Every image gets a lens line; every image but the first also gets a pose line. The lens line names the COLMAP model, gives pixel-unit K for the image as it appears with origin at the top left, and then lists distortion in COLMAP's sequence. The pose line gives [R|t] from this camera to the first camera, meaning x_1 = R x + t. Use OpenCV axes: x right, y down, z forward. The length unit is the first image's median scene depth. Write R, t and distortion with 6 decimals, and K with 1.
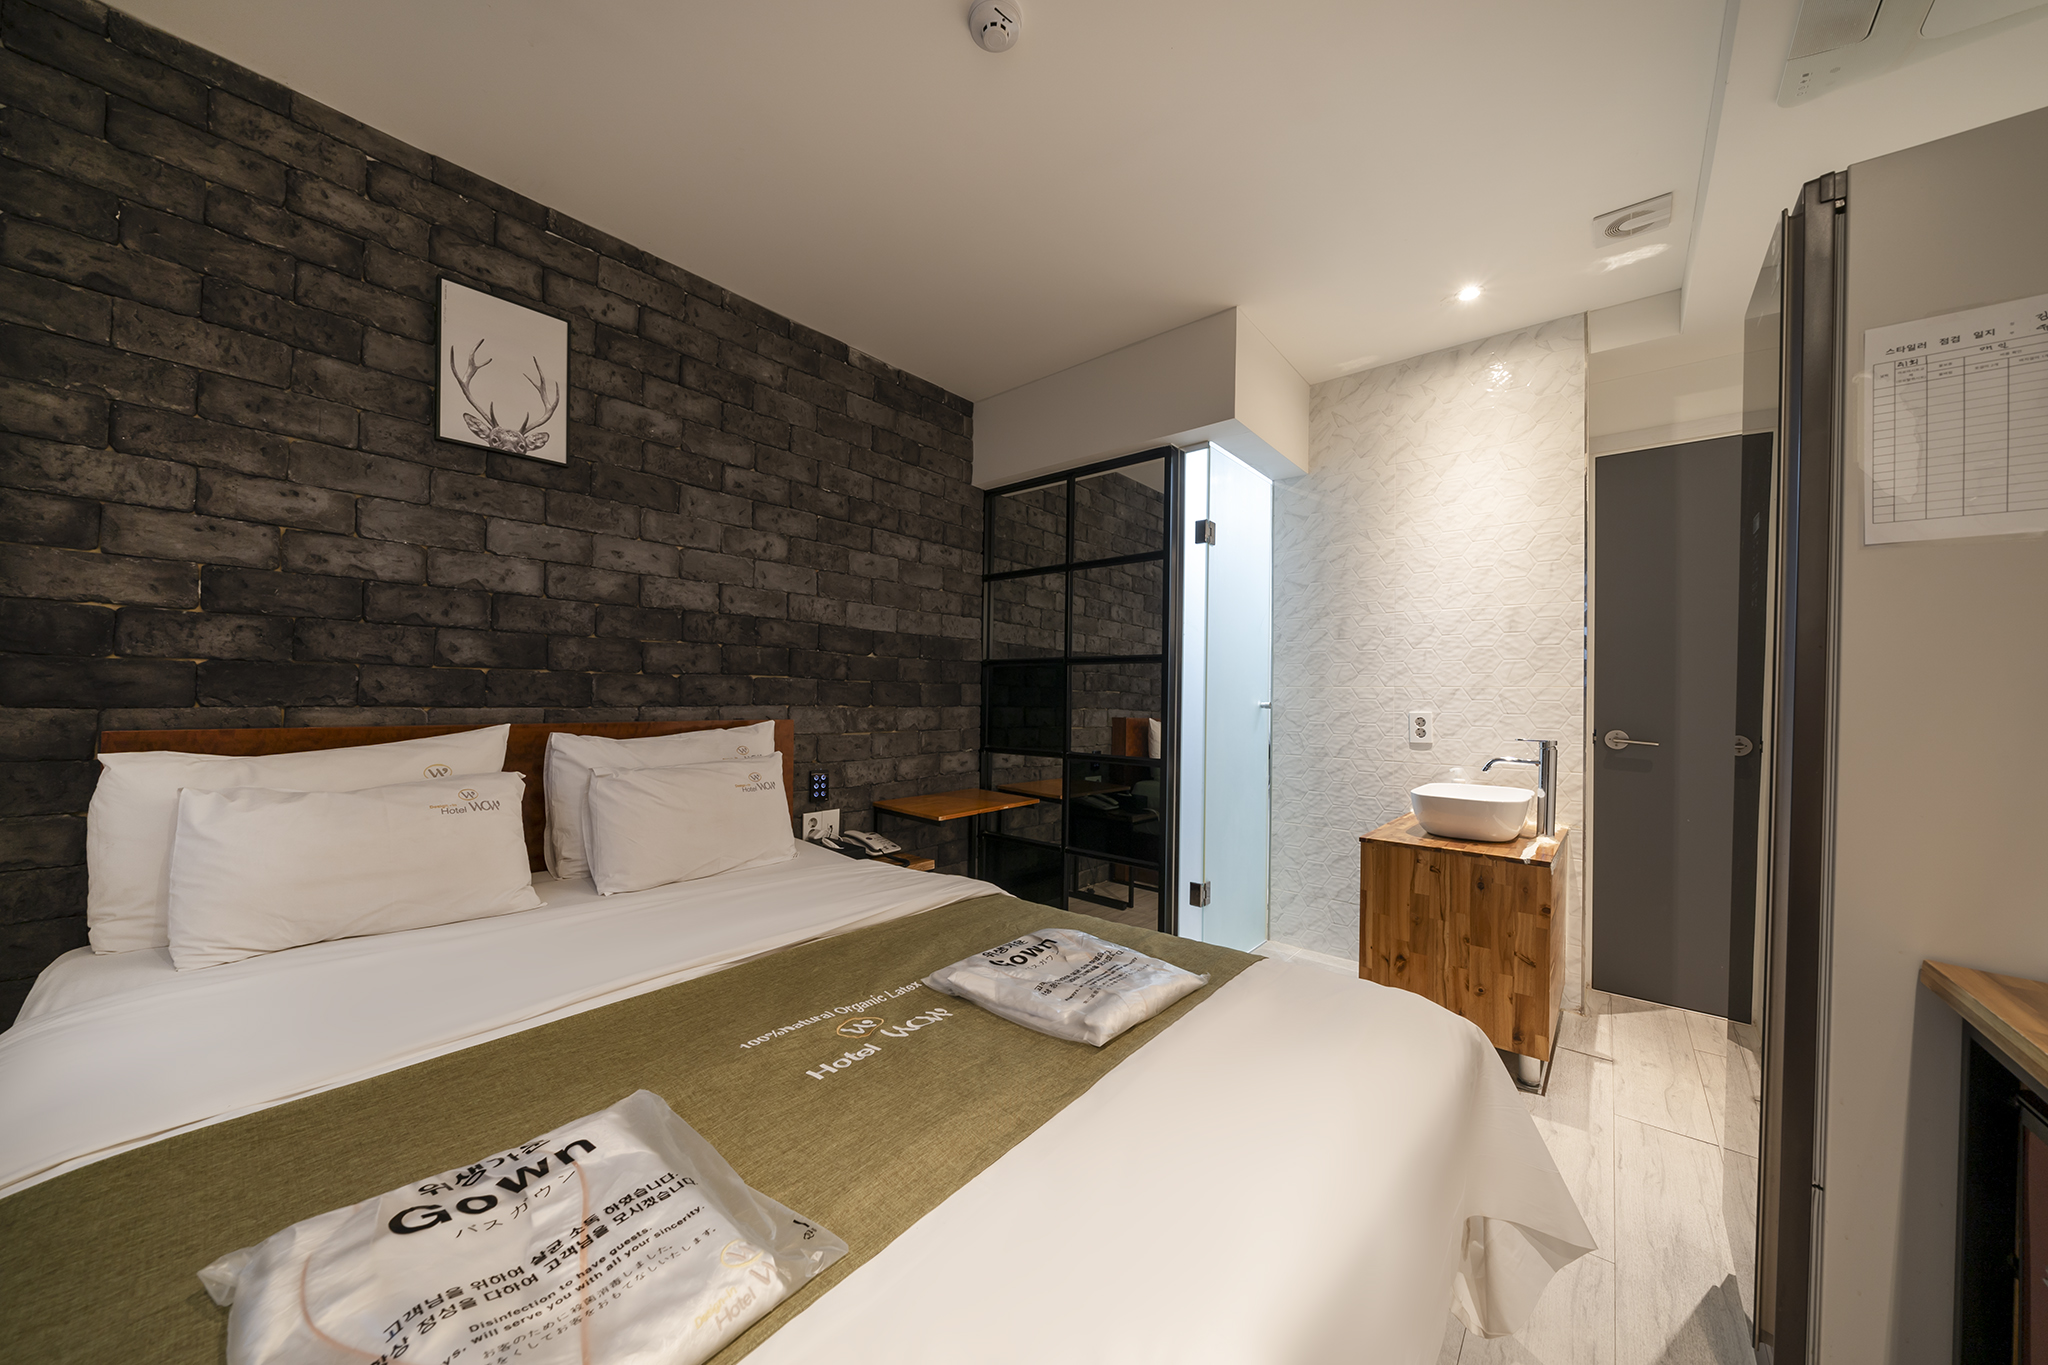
lens RADIAL K [[699.5, 0, 1020.2], [0, 699.5, 692.4], [0, 0, 1]] dist [-0.005644, -0.000026]
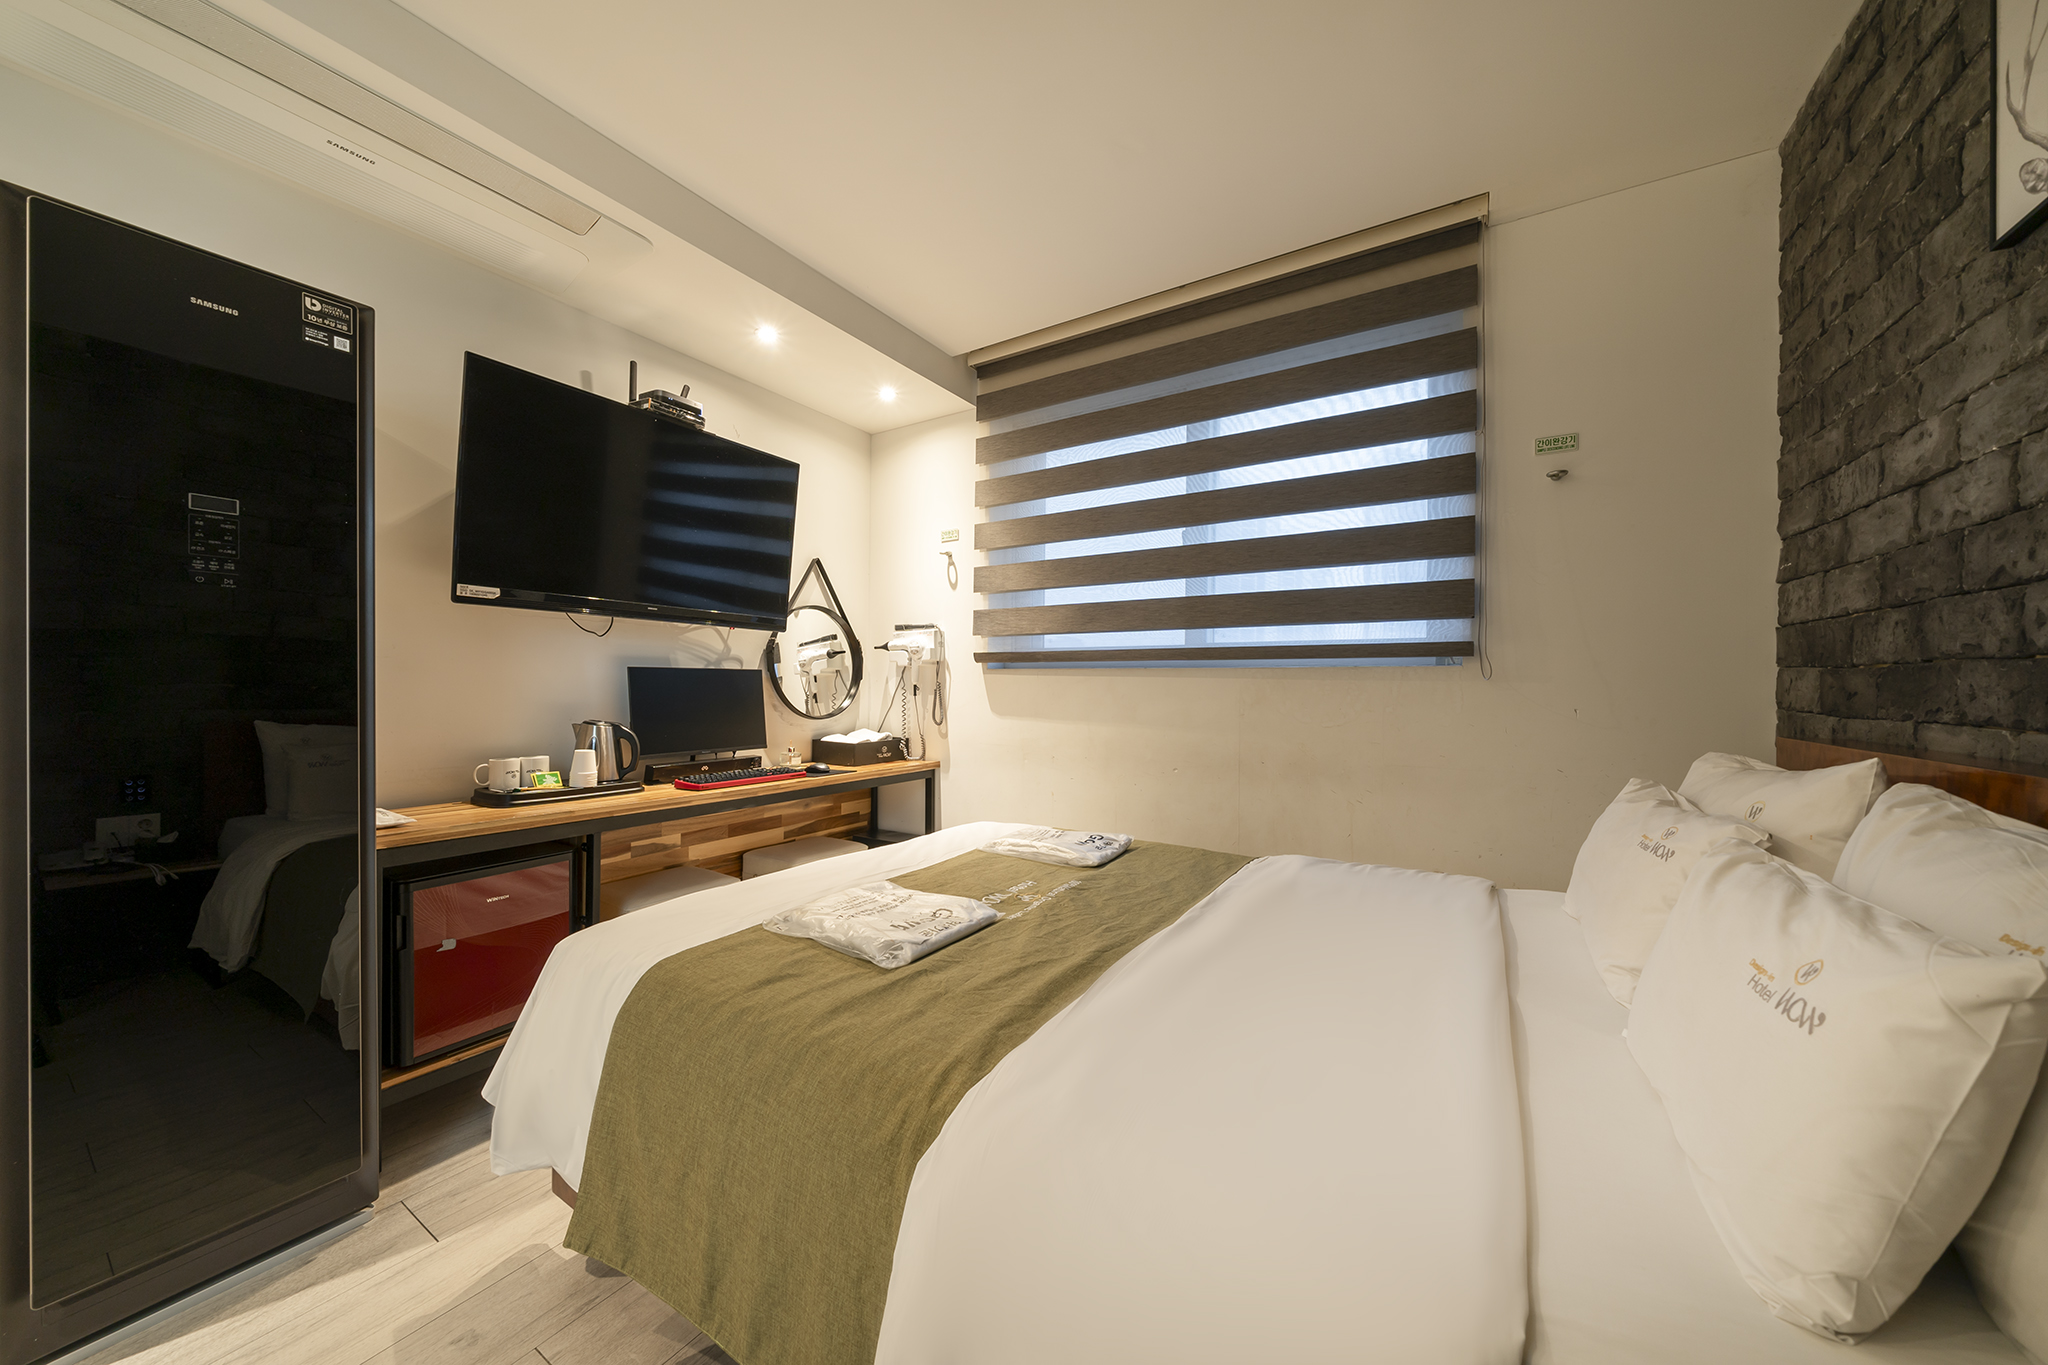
lens RADIAL K [[699.5, 0, 1022.9], [0, 699.5, 691.5], [0, 0, 1]] dist [-0.005644, -0.000026]
pose [[-0.990010, -0.019808, -0.139597, 0.003567], [-0.020186, 0.999795, 0.001295, 0.003953], [0.139542, 0.004100, -0.990208, 1.098454]]
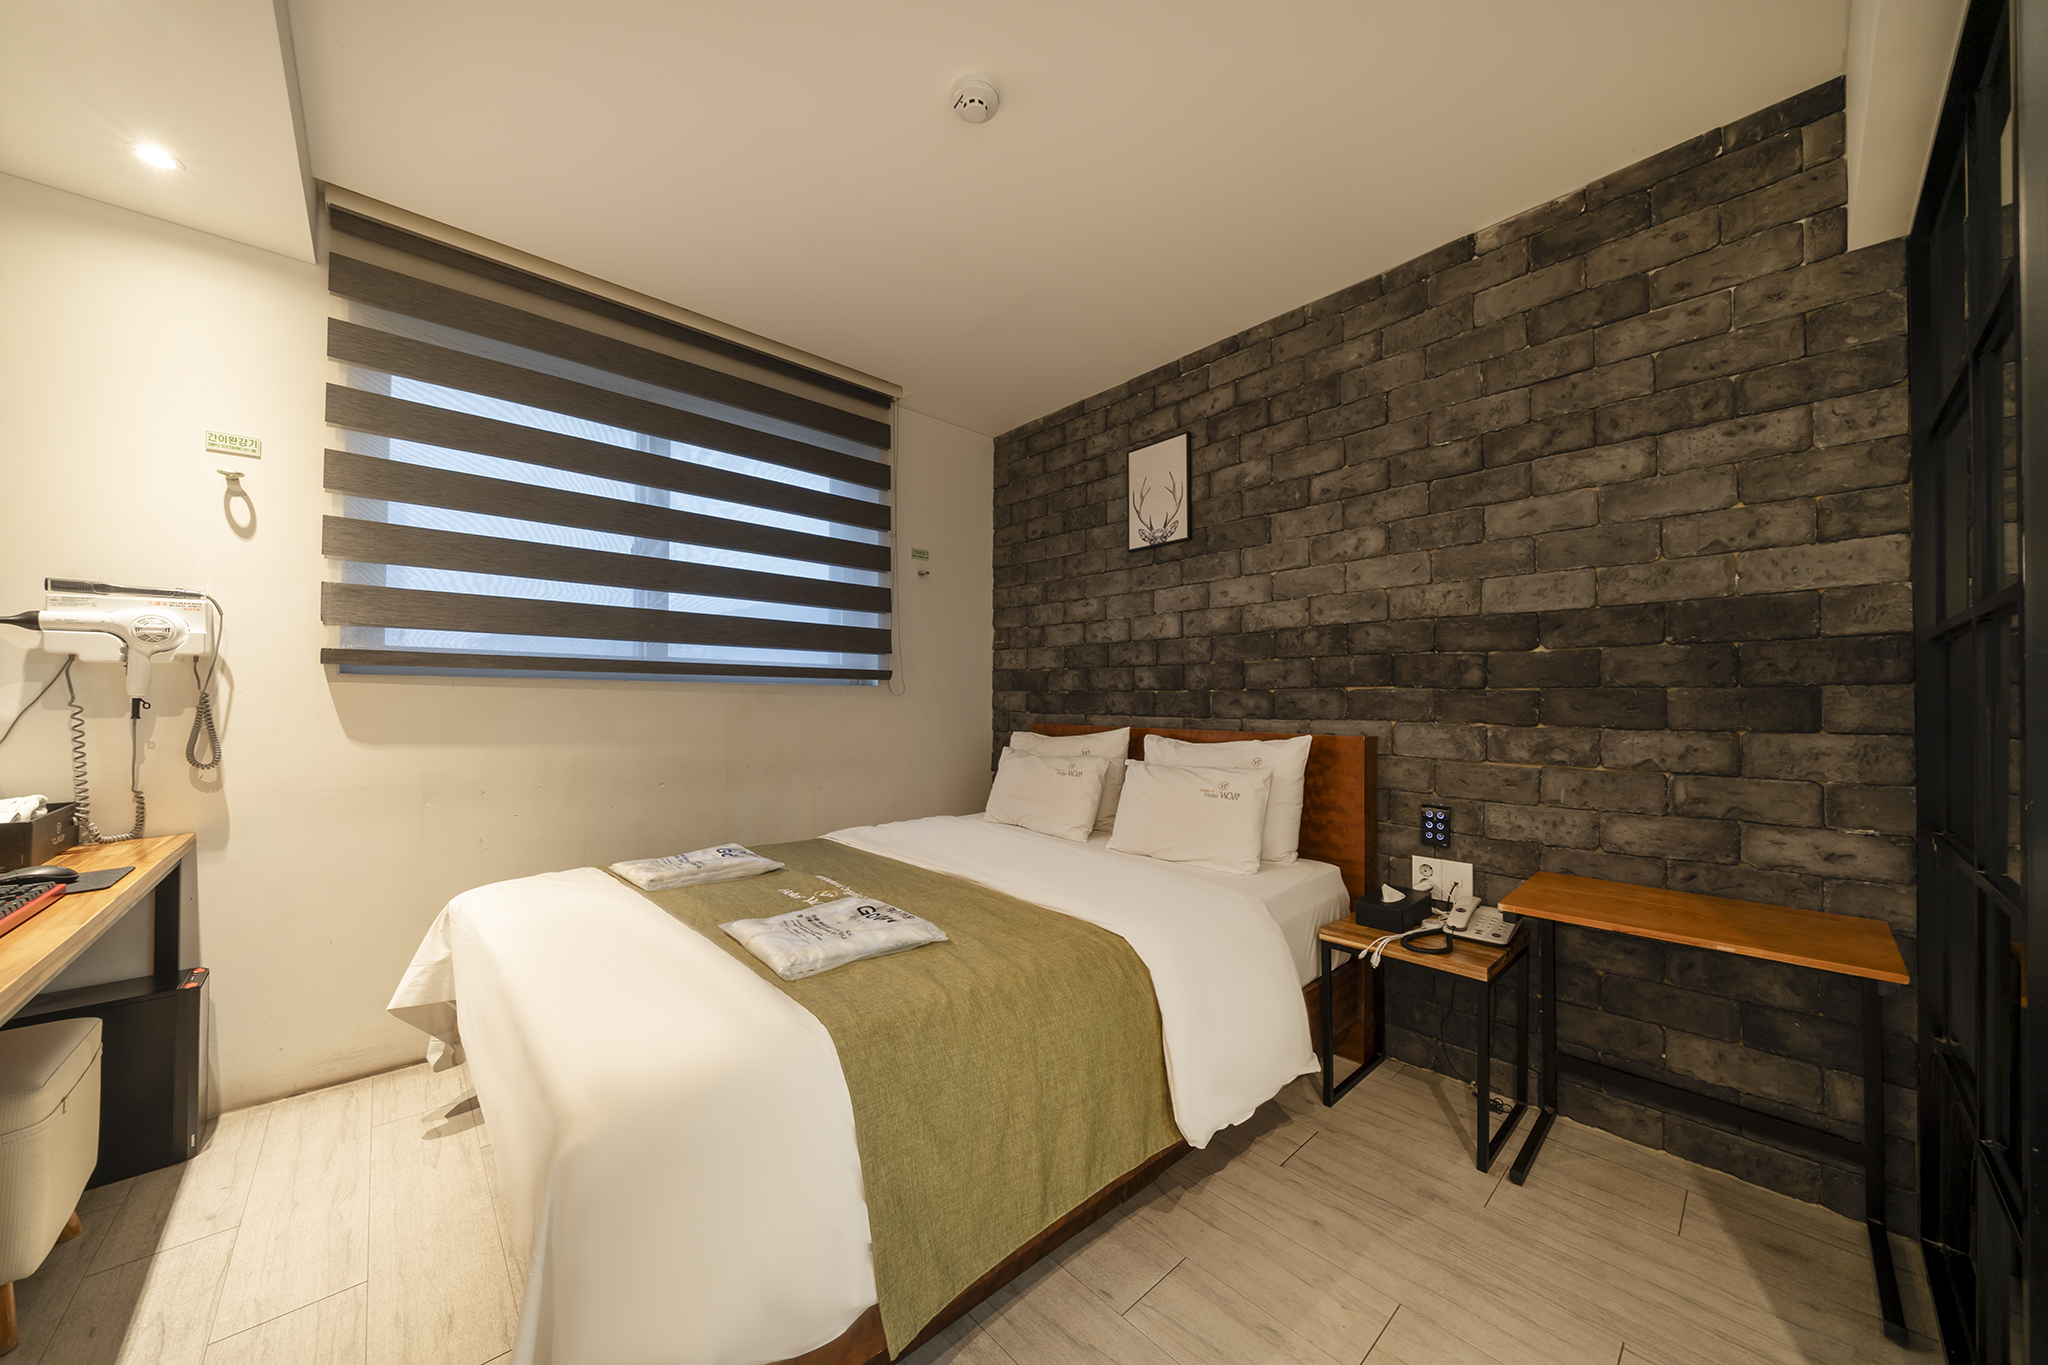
lens RADIAL K [[699.5, 0, 1019.4], [0, 699.5, 692.9], [0, 0, 1]] dist [-0.005644, -0.000026]
pose [[-0.126985, -0.026096, -0.991561, 0.621417], [-0.001764, 0.999658, -0.026083, 0.008147], [0.991903, -0.001563, -0.126988, 0.727287]]
